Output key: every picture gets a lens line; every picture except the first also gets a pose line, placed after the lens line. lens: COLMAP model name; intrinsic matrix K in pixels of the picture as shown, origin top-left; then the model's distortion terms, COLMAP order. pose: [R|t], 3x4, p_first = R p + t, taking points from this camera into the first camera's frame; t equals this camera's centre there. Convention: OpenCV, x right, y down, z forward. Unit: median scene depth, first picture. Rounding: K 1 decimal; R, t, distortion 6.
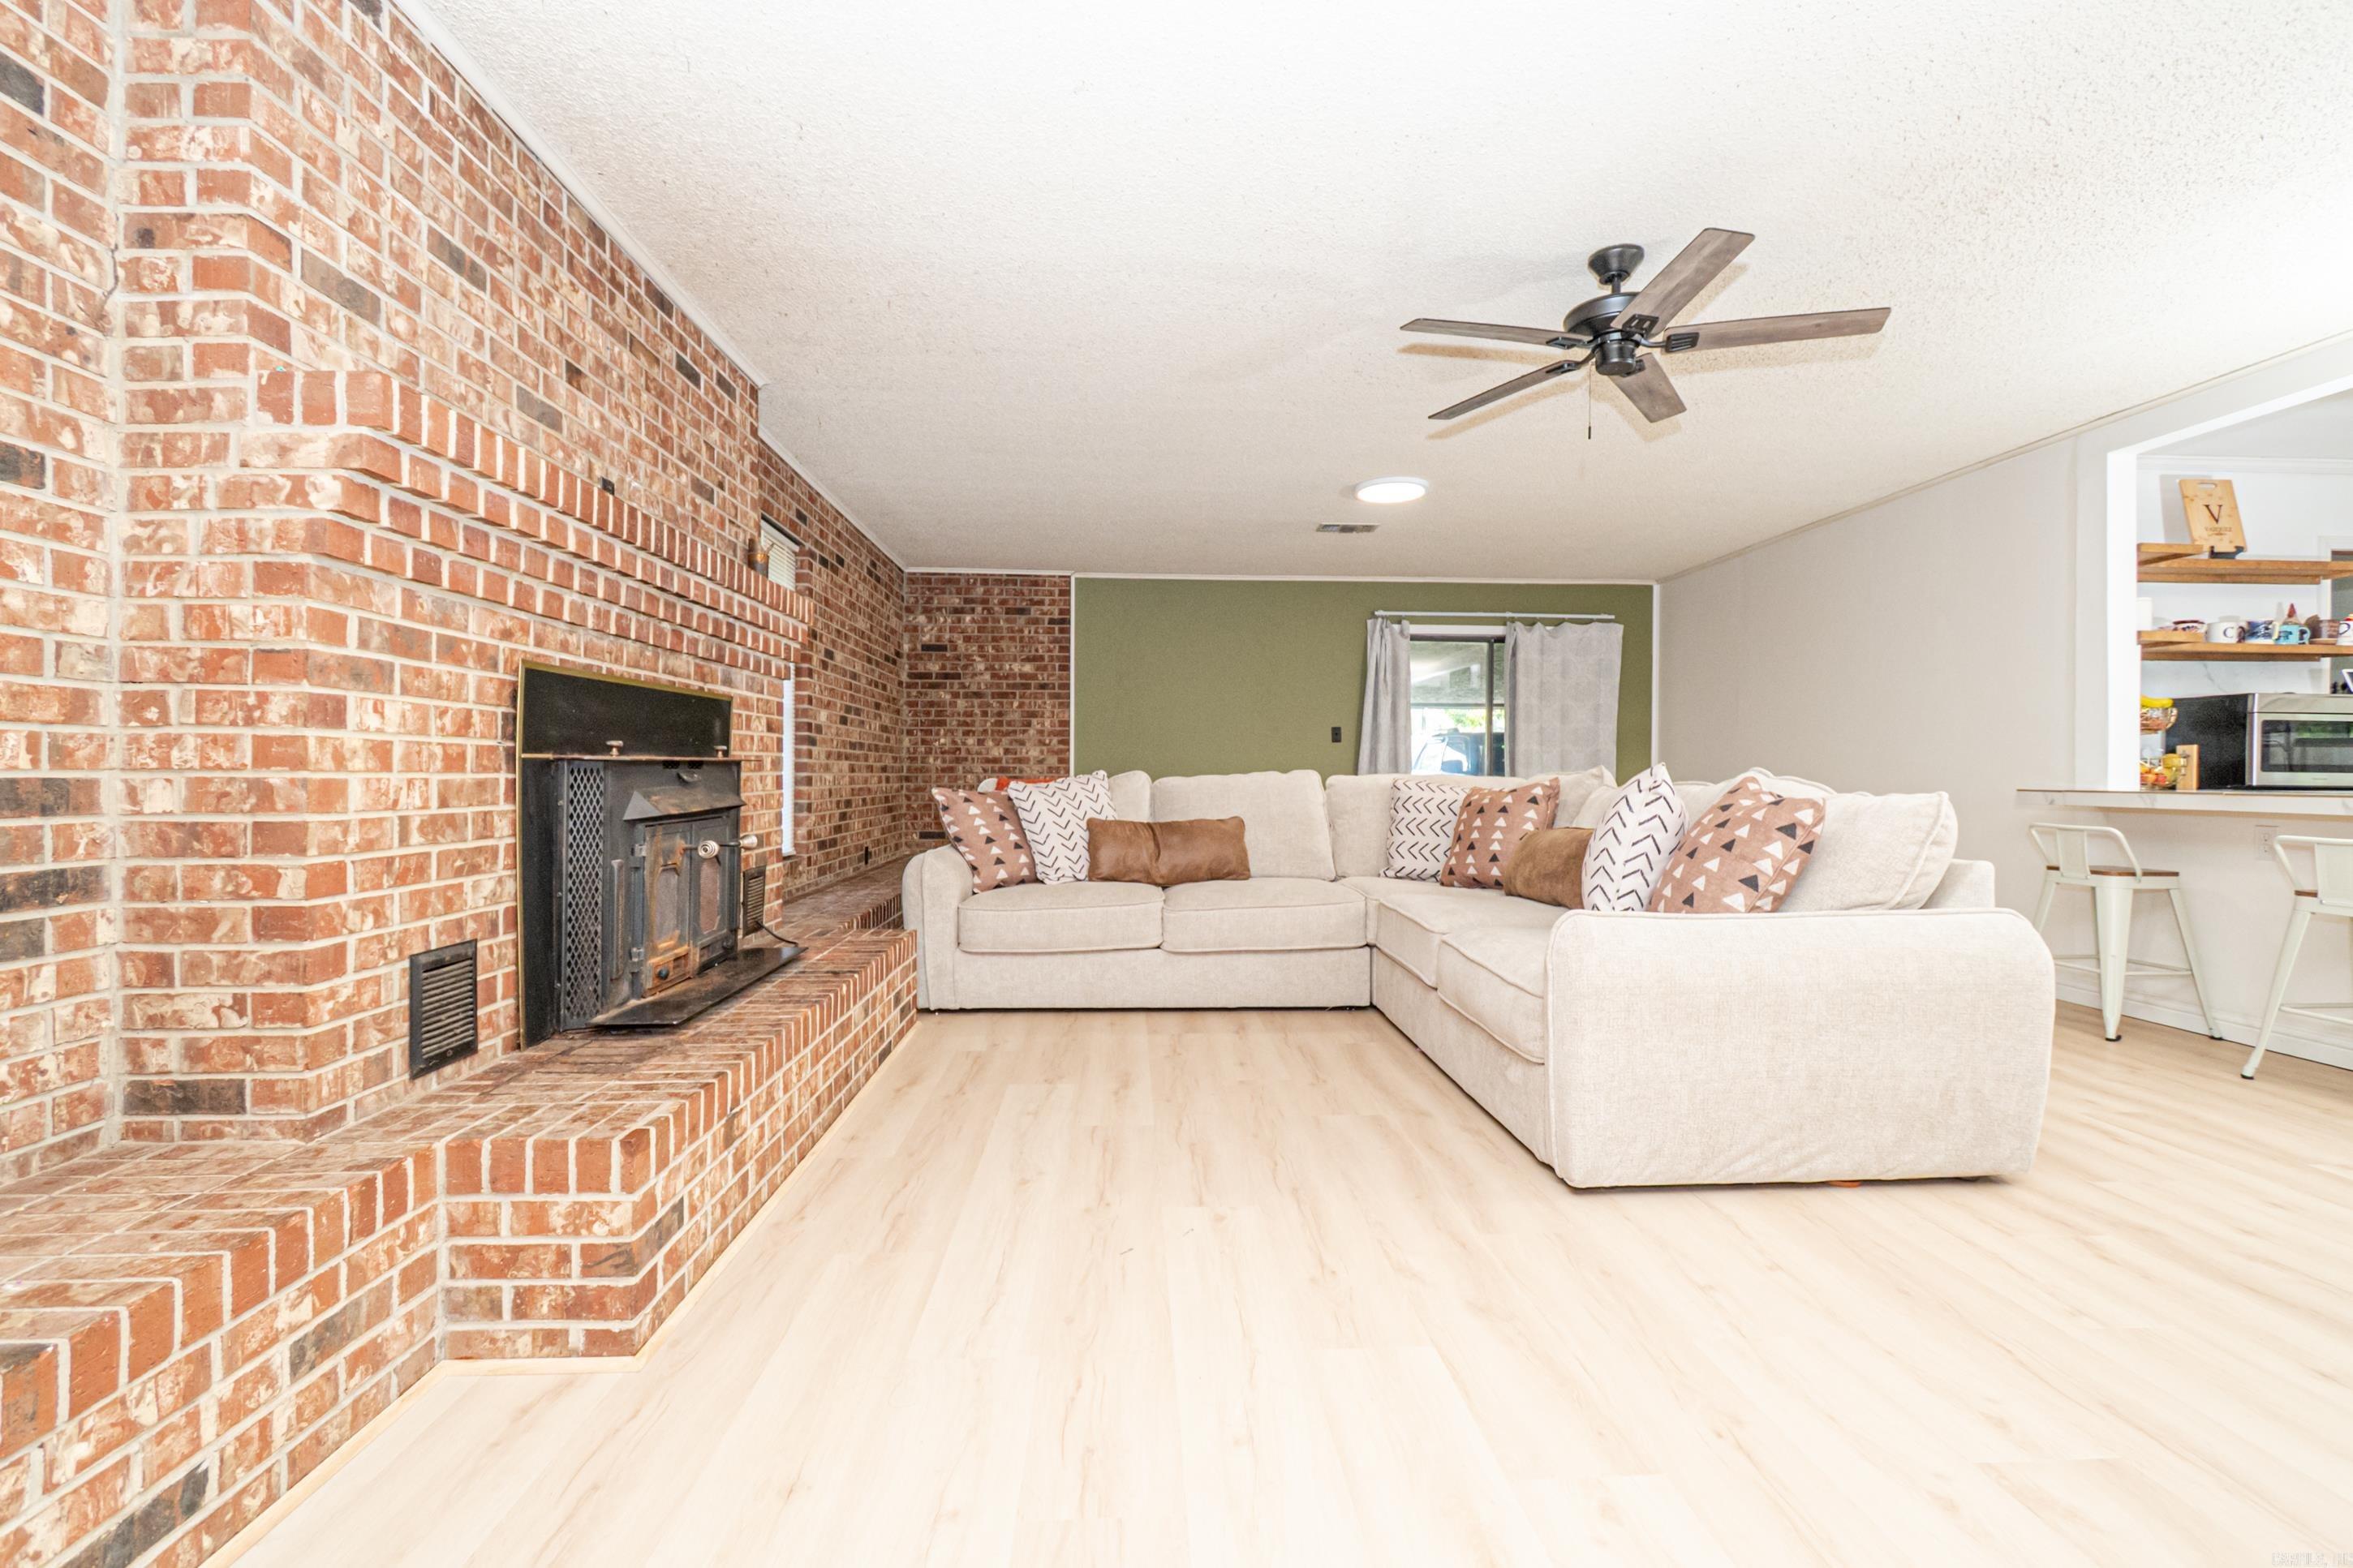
lens RADIAL K [[1047.2, 0, 1178.8], [0, 1047.2, 779.9], [0, 0, 1]] dist [0.007322, -0.003500]
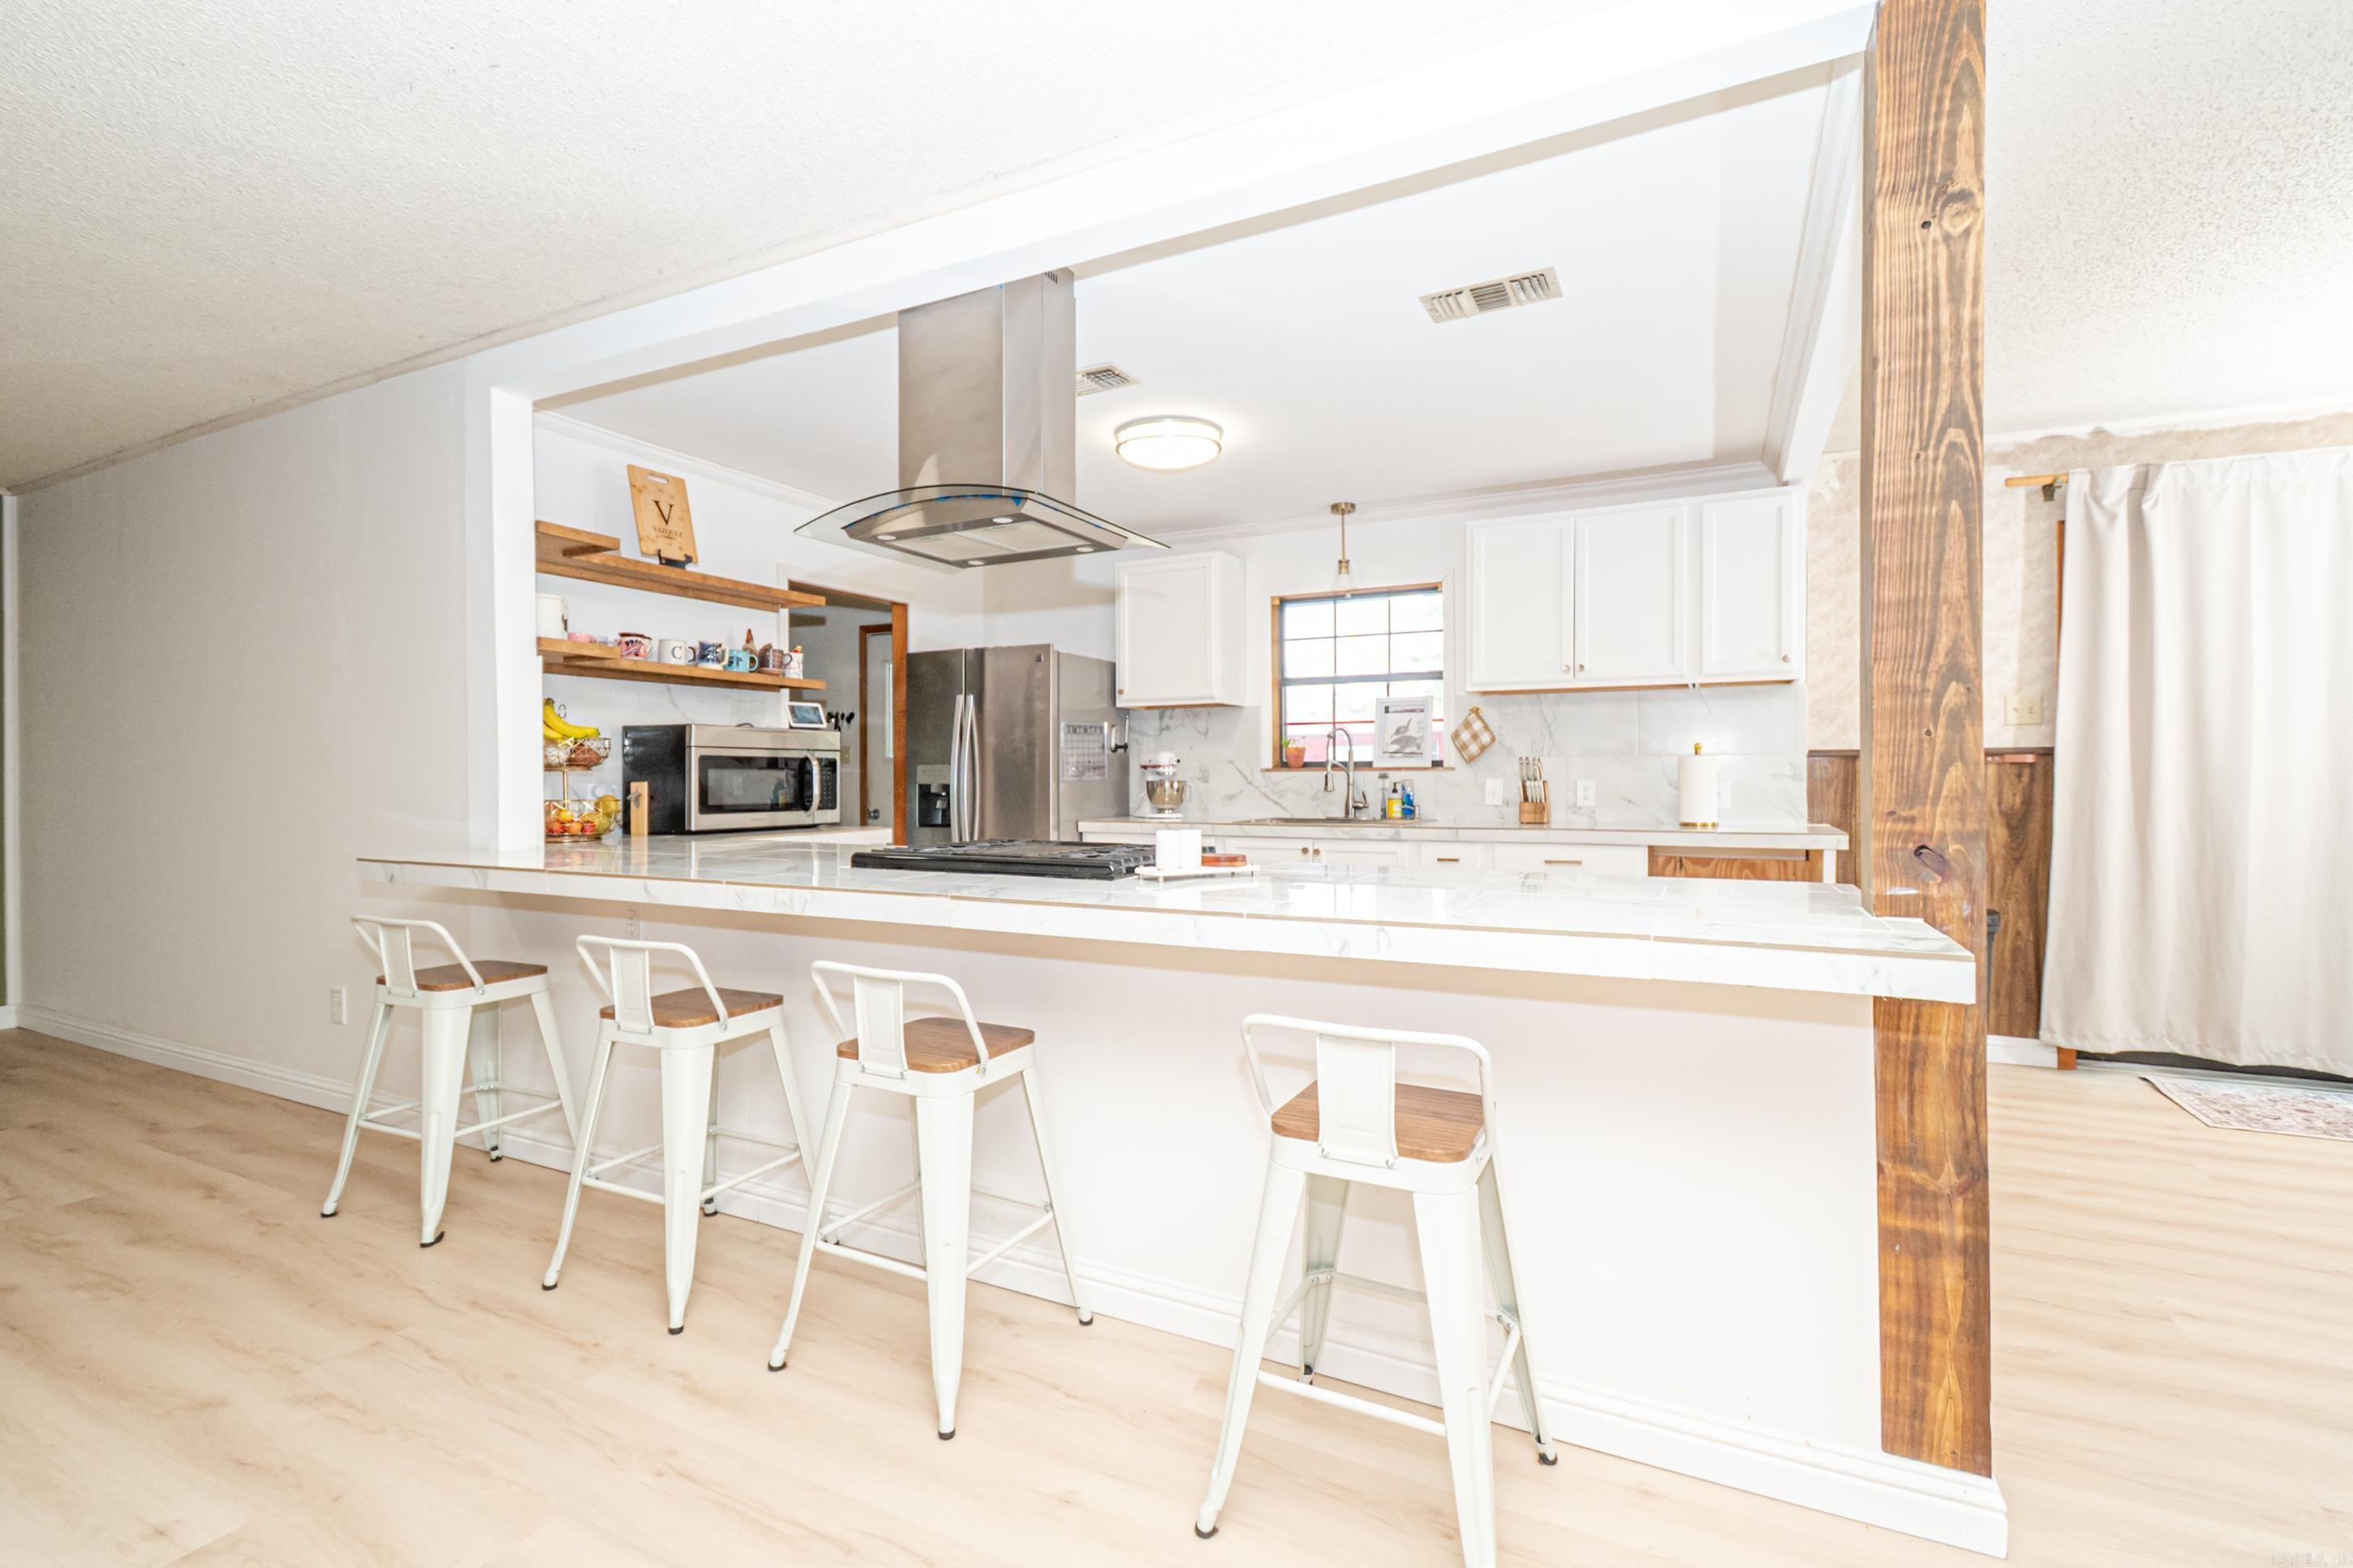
lens RADIAL K [[1047.2, 0, 1167.0], [0, 1047.2, 787.6], [0, 0, 1]] dist [0.007322, -0.003500]
pose [[0.501678, -0.017026, 0.864887, 0.869704], [0.009018, 0.999855, 0.014452, -0.072382], [-0.865007, 0.000549, 0.501759, 0.415424]]
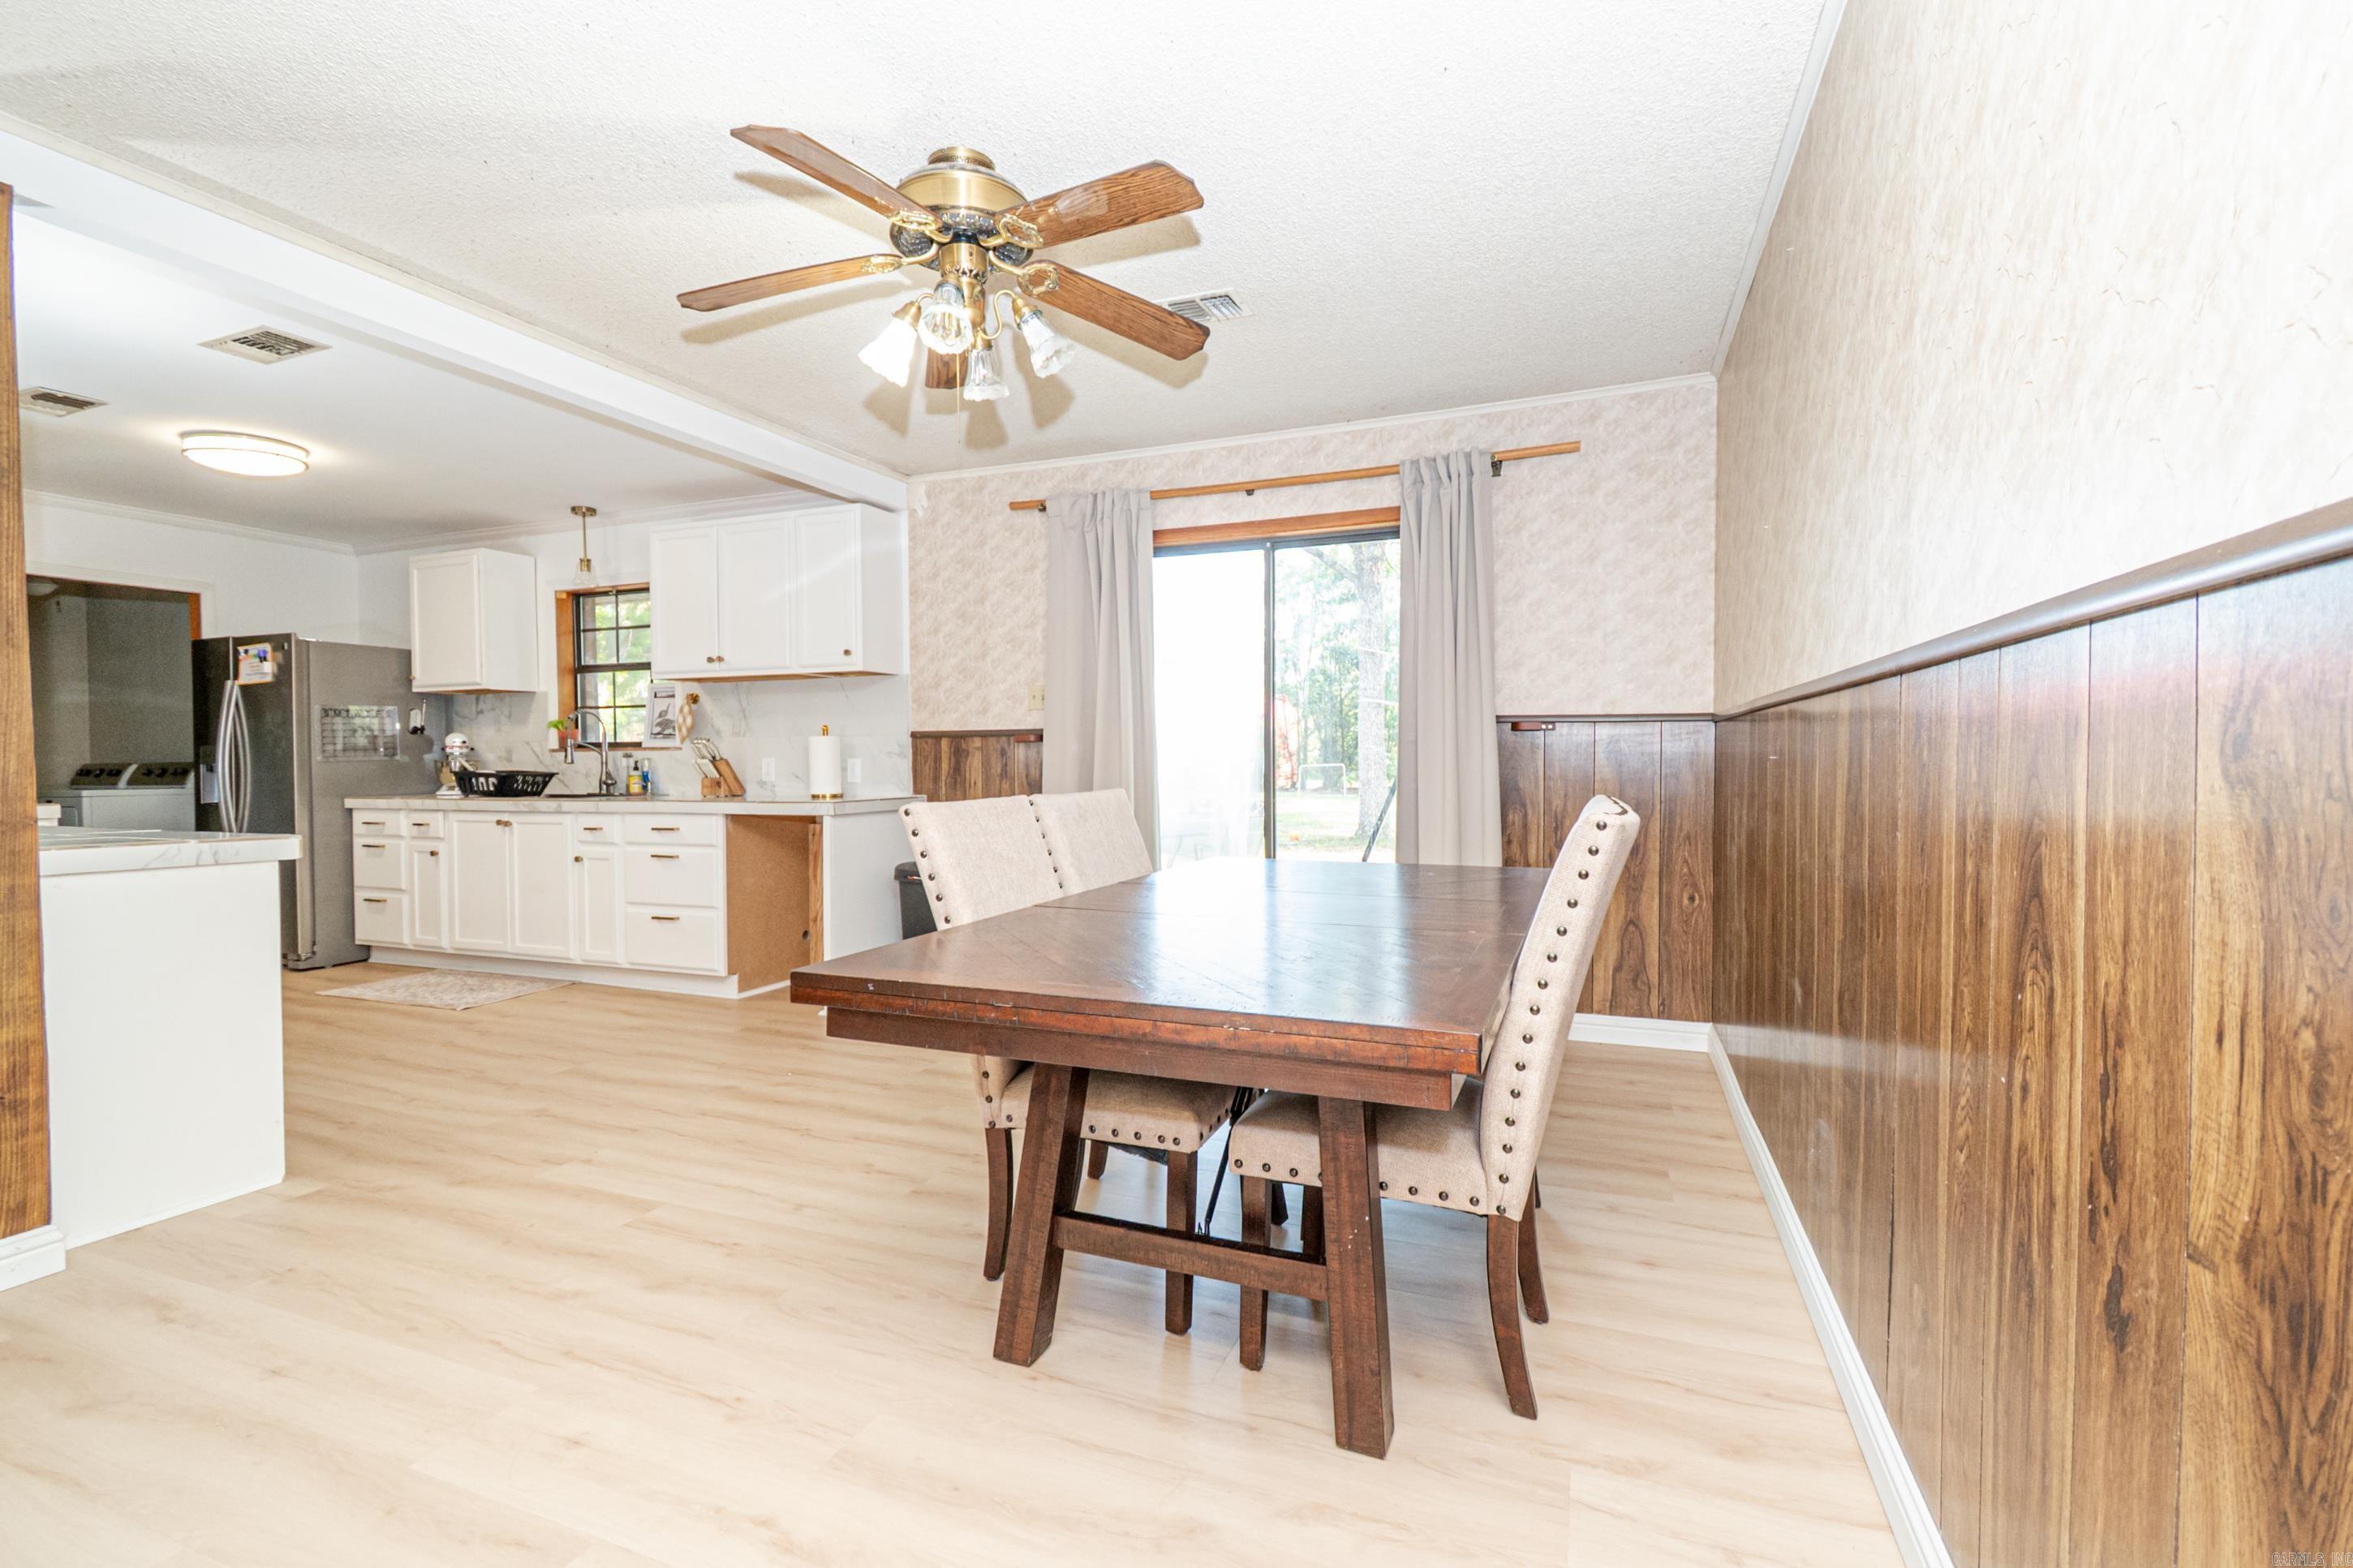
lens RADIAL K [[1047.2, 0, 1178.9], [0, 1047.2, 783.9], [0, 0, 1]] dist [0.007322, -0.003500]
pose [[0.419500, -0.027412, 0.907341, 0.897832], [0.011632, 0.999624, 0.024822, -0.070421], [-0.907681, 0.000142, 0.419662, 0.325208]]
